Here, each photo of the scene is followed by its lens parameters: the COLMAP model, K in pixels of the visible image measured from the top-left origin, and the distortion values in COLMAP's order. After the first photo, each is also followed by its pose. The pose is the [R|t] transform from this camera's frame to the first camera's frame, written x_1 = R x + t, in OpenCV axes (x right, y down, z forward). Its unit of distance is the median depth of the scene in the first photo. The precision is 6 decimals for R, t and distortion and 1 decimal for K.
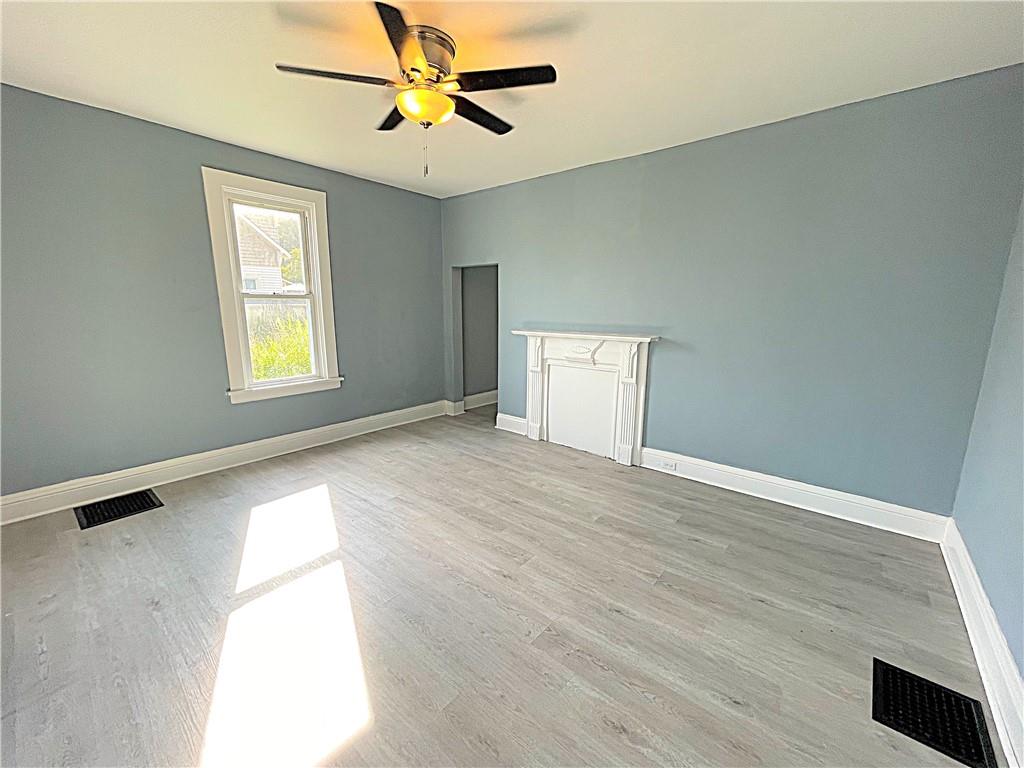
lens RADIAL K [[409.4, 0, 507.6], [0, 409.4, 385.4], [0, 0, 1]] dist [-0.000735, -0.000209]
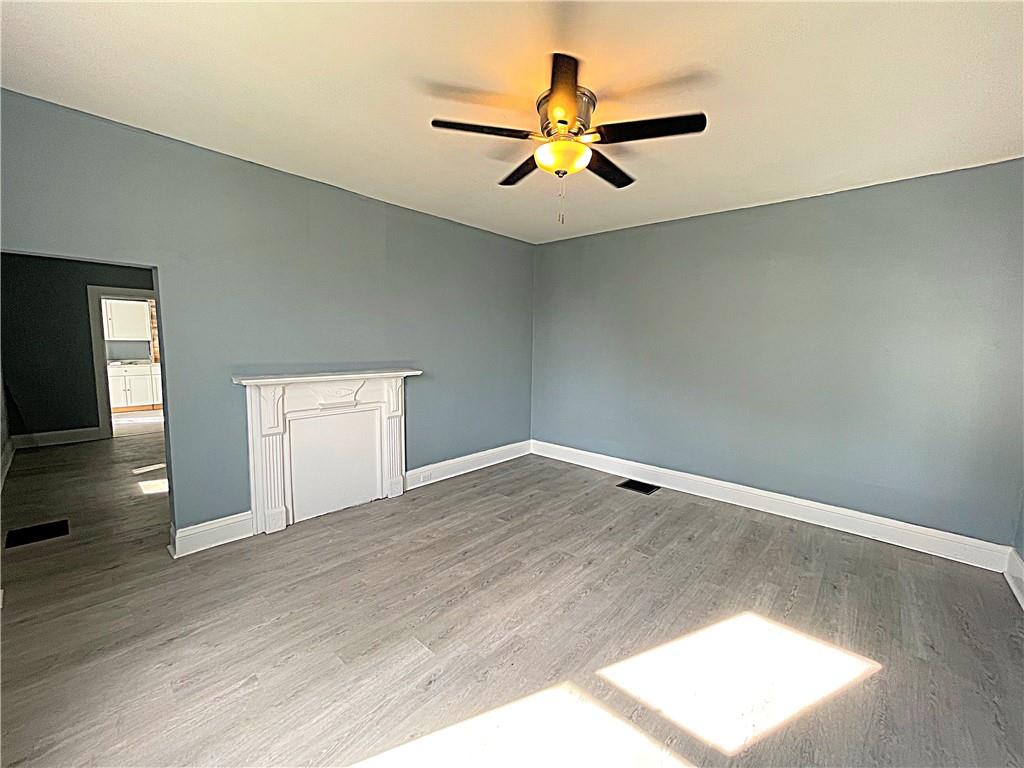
lens RADIAL K [[409.4, 0, 507.6], [0, 409.4, 385.4], [0, 0, 1]] dist [-0.000735, -0.000209]
pose [[0.049927, -0.117448, 0.991823, -0.821017], [0.174368, 0.978835, 0.107133, -0.166256], [-0.983414, 0.167594, 0.069349, 0.737439]]
